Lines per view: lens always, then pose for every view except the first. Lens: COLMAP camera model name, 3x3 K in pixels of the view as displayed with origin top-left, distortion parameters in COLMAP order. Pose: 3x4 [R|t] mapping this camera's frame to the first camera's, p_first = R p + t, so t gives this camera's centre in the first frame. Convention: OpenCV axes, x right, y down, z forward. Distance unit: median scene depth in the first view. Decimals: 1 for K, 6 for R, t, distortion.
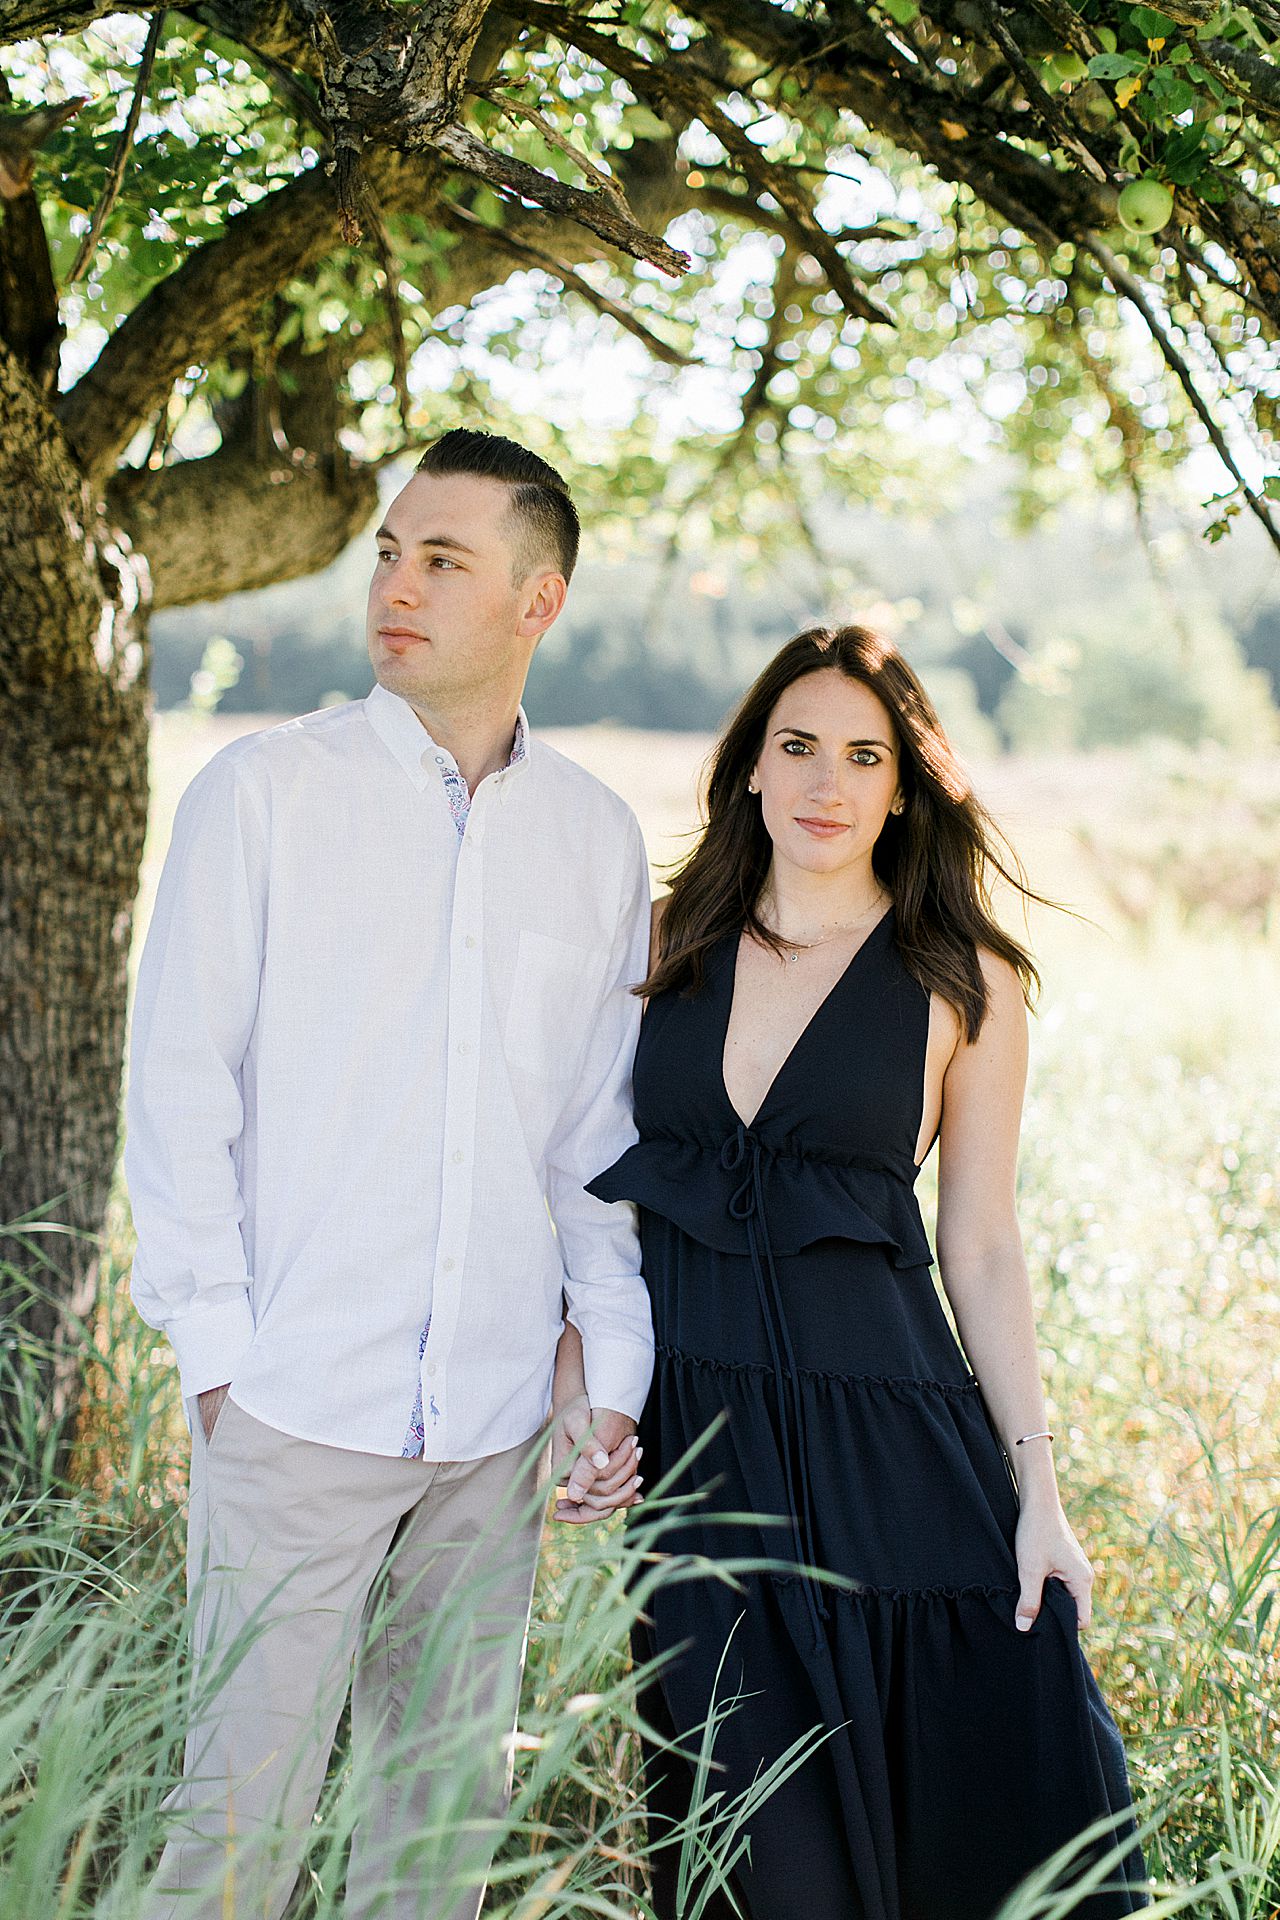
lens RADIAL K [[2723.2, 0, 640.0], [0, 2723.2, 960.0], [0, 0, 1]] dist [-0.007822, 0.028626]
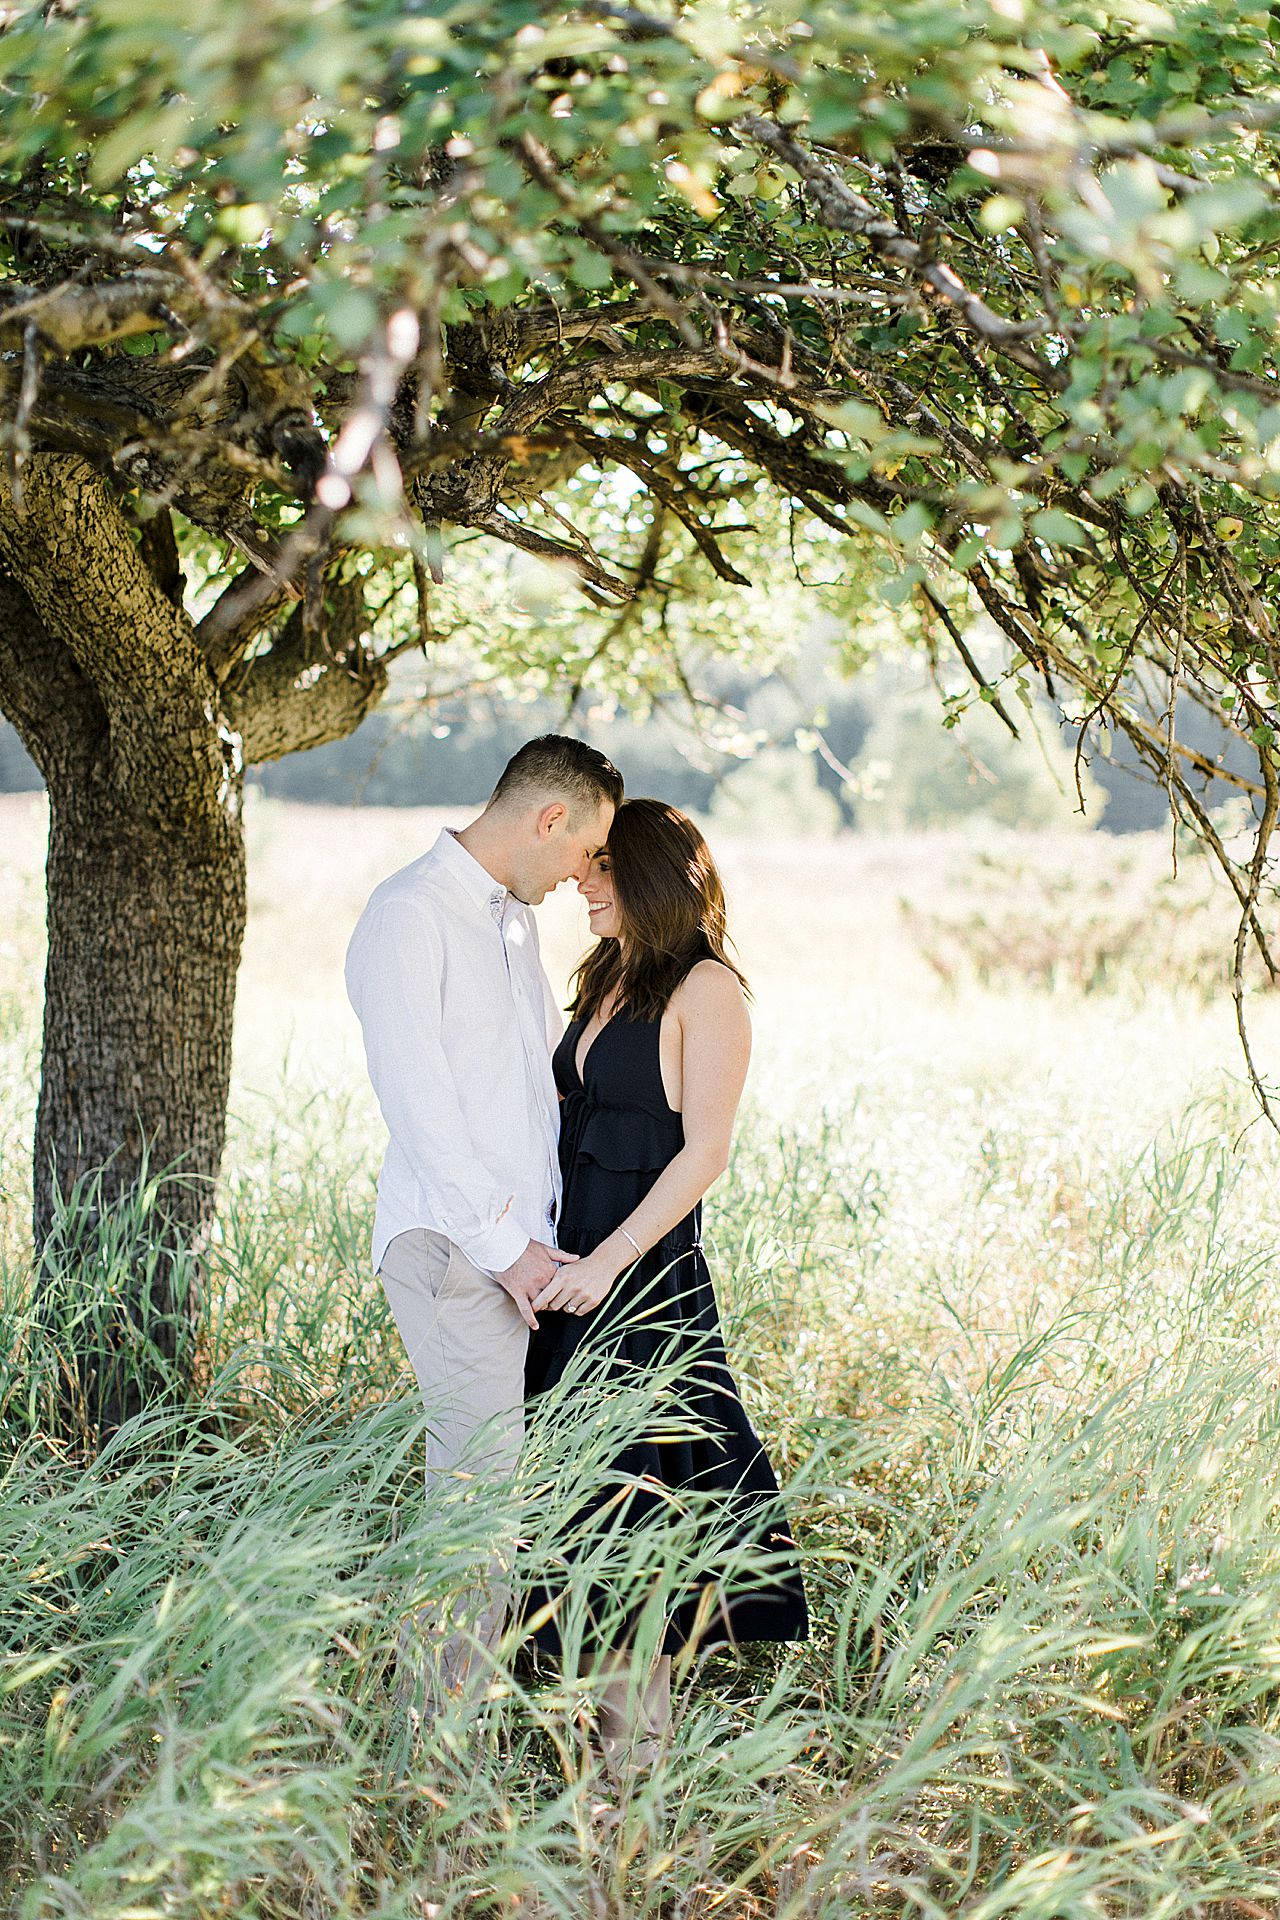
lens RADIAL K [[2723.2, 0, 640.0], [0, 2723.2, 960.0], [0, 0, 1]] dist [-0.007822, 0.028626]
pose [[0.998480, -0.008613, 0.054431, -0.050752], [0.009877, 0.999687, -0.022987, 0.009714], [-0.054216, 0.023490, 0.998253, -0.486213]]
